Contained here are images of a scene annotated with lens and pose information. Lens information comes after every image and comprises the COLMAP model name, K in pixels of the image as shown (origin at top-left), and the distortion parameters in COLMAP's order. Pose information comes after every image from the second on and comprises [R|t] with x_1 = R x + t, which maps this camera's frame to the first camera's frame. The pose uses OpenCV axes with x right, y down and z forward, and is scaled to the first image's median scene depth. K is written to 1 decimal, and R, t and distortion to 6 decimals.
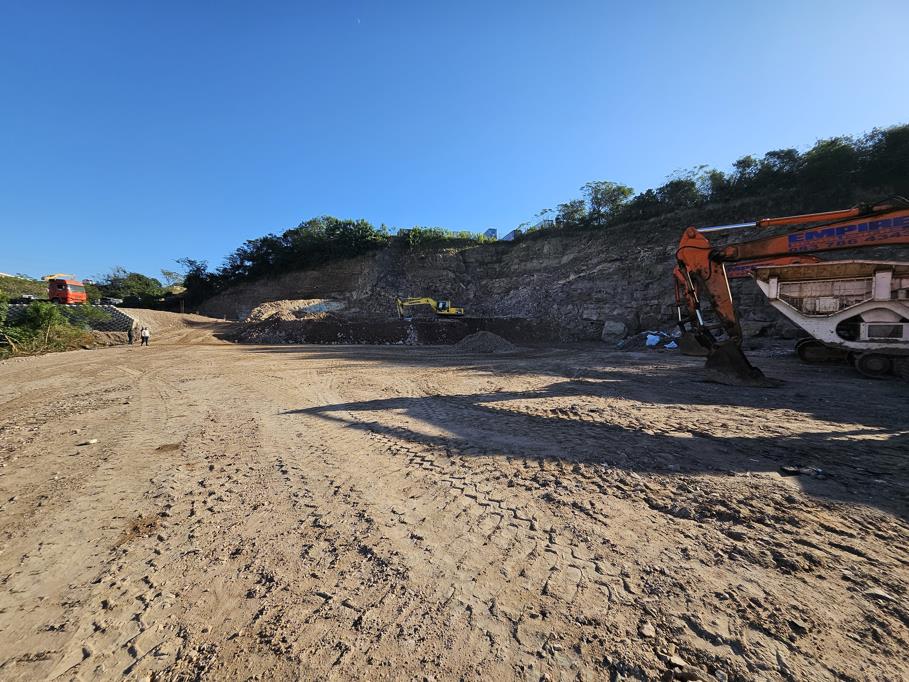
lens RADIAL K [[356.7, 0, 456.5], [0, 356.7, 341.4], [0, 0, 1]] dist [-0.011362, 0.001518]
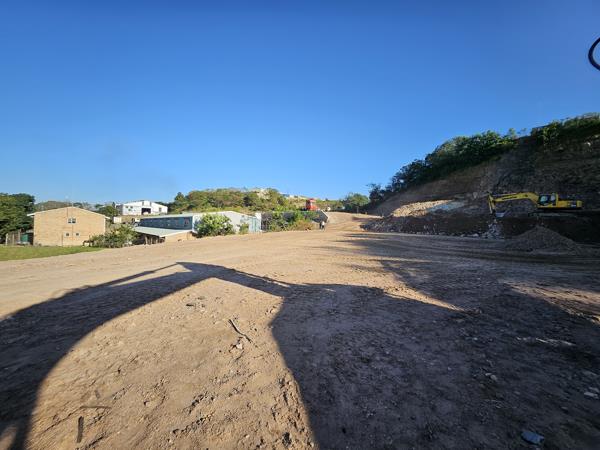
lens RADIAL K [[235.5, 0, 300.2], [0, 235.5, 224.7], [0, 0, 1]] dist [-0.011362, 0.001518]
pose [[0.526774, 0.017120, -0.849833, 0.077489], [-0.037681, 0.999285, -0.003226, -0.003554], [0.849170, 0.033722, 0.527042, 0.069412]]
